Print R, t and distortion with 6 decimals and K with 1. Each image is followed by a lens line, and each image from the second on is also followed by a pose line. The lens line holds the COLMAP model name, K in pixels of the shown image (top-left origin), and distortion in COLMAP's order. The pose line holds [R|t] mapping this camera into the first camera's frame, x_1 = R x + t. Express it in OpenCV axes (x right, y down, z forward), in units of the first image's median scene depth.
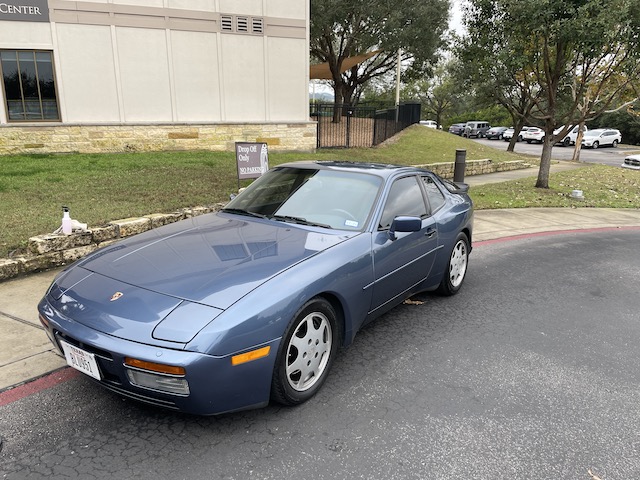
lens RADIAL K [[488.3, 0, 320.0], [0, 488.3, 240.0], [0, 0, 1]] dist [0.072582, -0.100051]
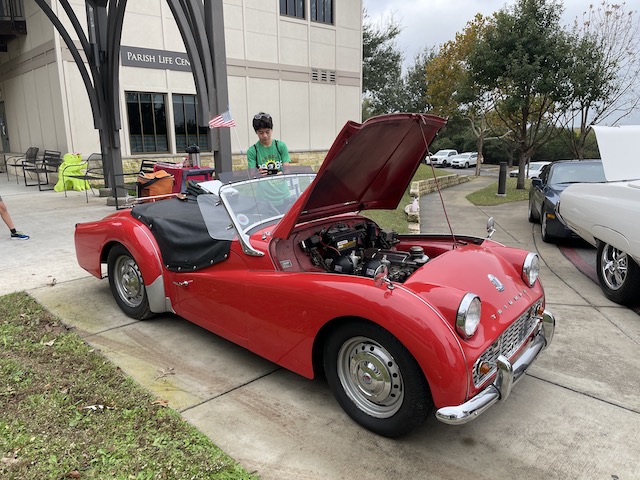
lens RADIAL K [[488.3, 0, 320.0], [0, 488.3, 240.0], [0, 0, 1]] dist [0.072582, -0.100051]
pose [[0.953656, -0.077833, 0.290658, -0.523541], [0.095199, 0.994392, -0.046069, 0.050495], [-0.285443, 0.071604, 0.955717, -0.193549]]
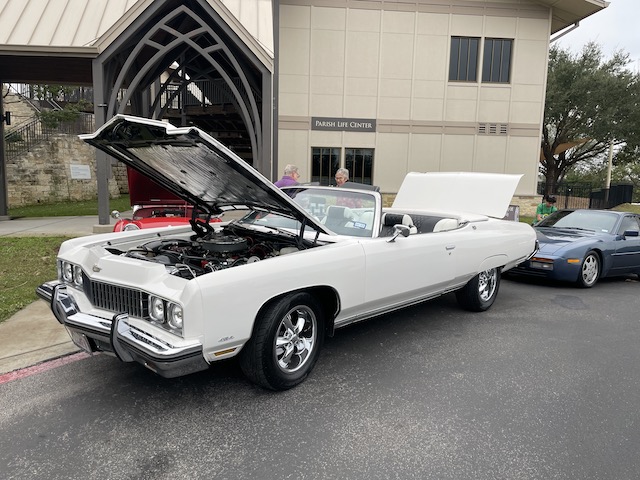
lens RADIAL K [[488.3, 0, 320.0], [0, 488.3, 240.0], [0, 0, 1]] dist [0.072582, -0.100051]
pose [[0.934570, 0.060878, -0.350533, -0.094373], [-0.113620, 0.984729, -0.131906, 0.120047], [0.337150, 0.163103, 0.927215, -0.414072]]
